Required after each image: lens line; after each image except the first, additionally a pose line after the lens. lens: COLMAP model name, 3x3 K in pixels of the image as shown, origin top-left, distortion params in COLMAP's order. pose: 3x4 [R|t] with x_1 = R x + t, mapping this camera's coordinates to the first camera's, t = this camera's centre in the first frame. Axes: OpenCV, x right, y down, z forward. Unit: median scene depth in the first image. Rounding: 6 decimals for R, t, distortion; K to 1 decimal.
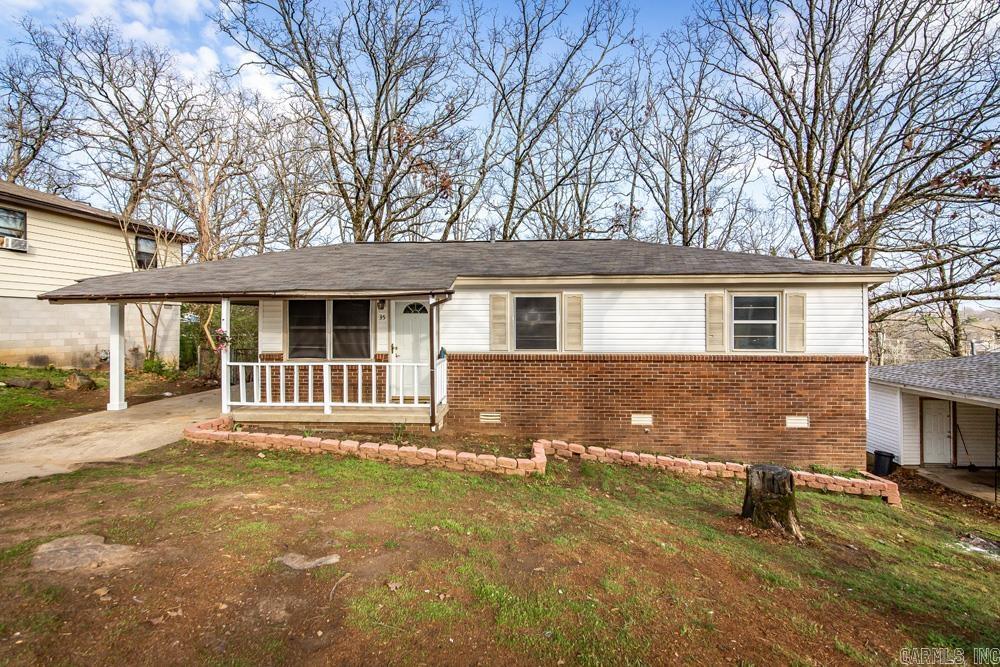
lens RADIAL K [[466.5, 0, 501.9], [0, 466.5, 328.7], [0, 0, 1]] dist [-0.001989, -0.000220]
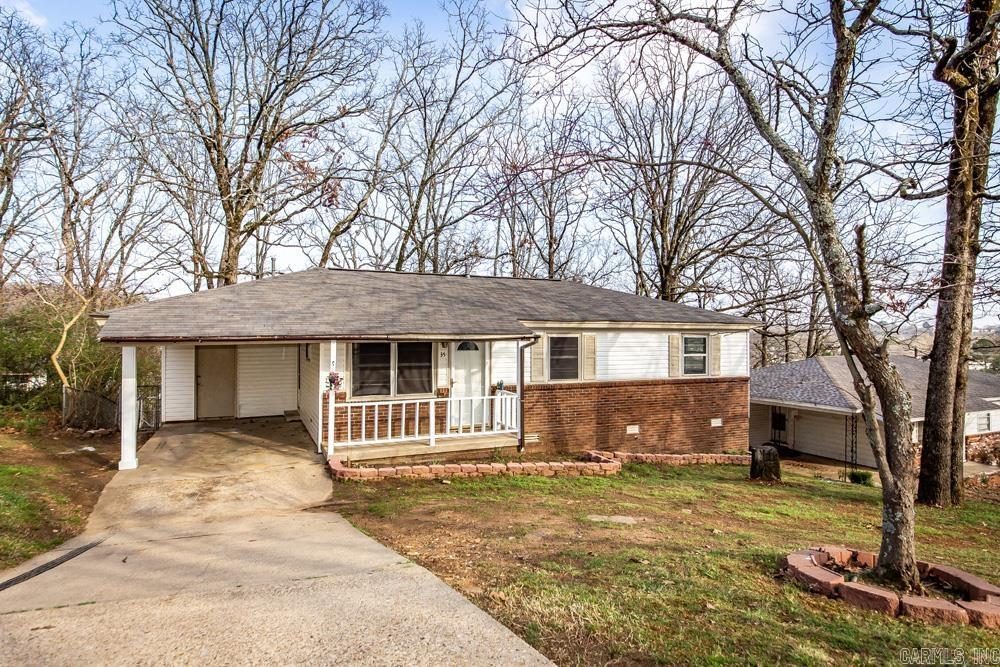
lens RADIAL K [[553.8, 0, 500.0], [0, 553.8, 333.5], [0, 0, 1]] dist [-0.001265, -0.000224]
pose [[0.879836, 0.004057, 0.475260, -0.770957], [-0.000937, 0.999976, -0.006800, -0.066458], [-0.475276, 0.005538, 0.879819, -0.208295]]
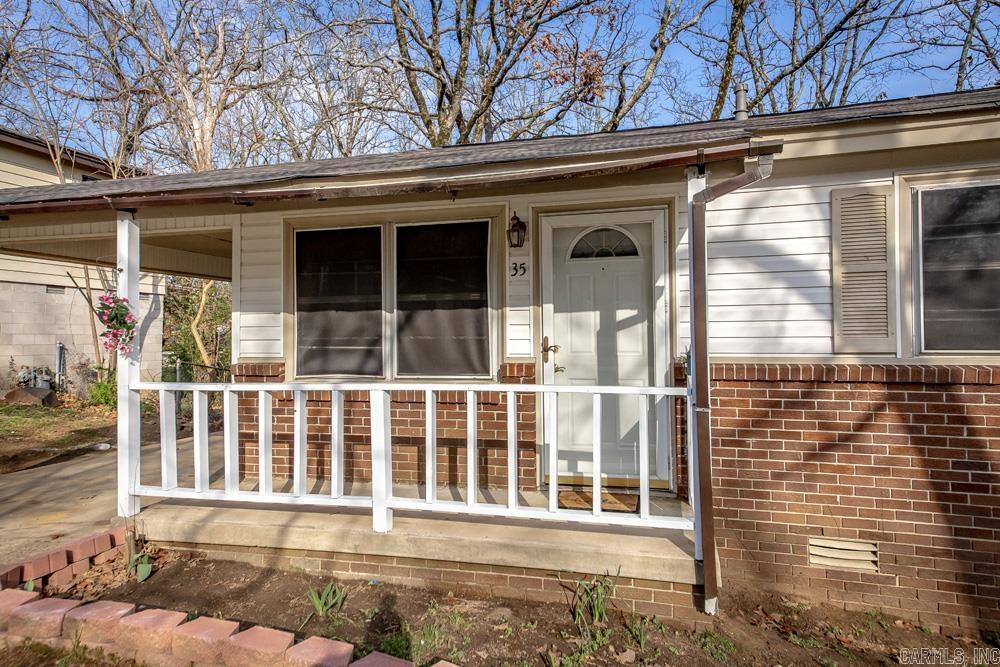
lens RADIAL K [[651.2, 0, 500.0], [0, 651.2, 333.5], [0, 0, 1]] dist [0.086713, 0.000732]
pose [[0.979715, -0.009750, -0.200158, -0.167519], [0.006293, 0.999820, -0.017897, 0.039870], [0.200297, 0.016274, 0.979600, 0.477165]]
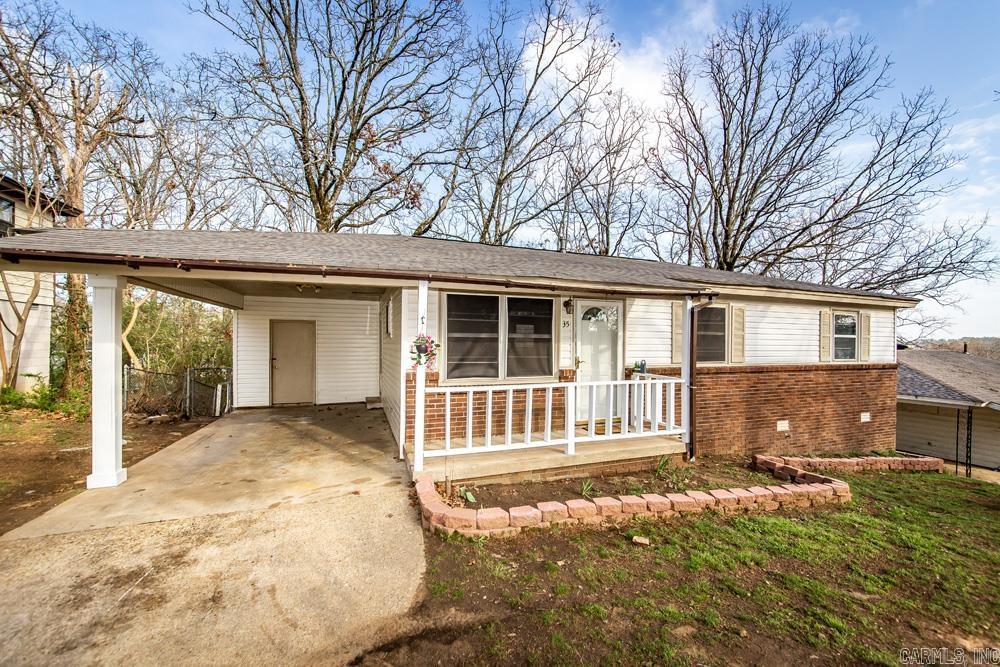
lens RADIAL K [[384.6, 0, 499.7], [0, 384.6, 348.9], [0, 0, 1]] dist [-0.000792, -0.000181]
pose [[0.911740, 0.001202, 0.410767, -0.645809], [-0.003552, 0.999981, 0.004957, 0.016119], [-0.410754, -0.005979, 0.911727, 0.453124]]
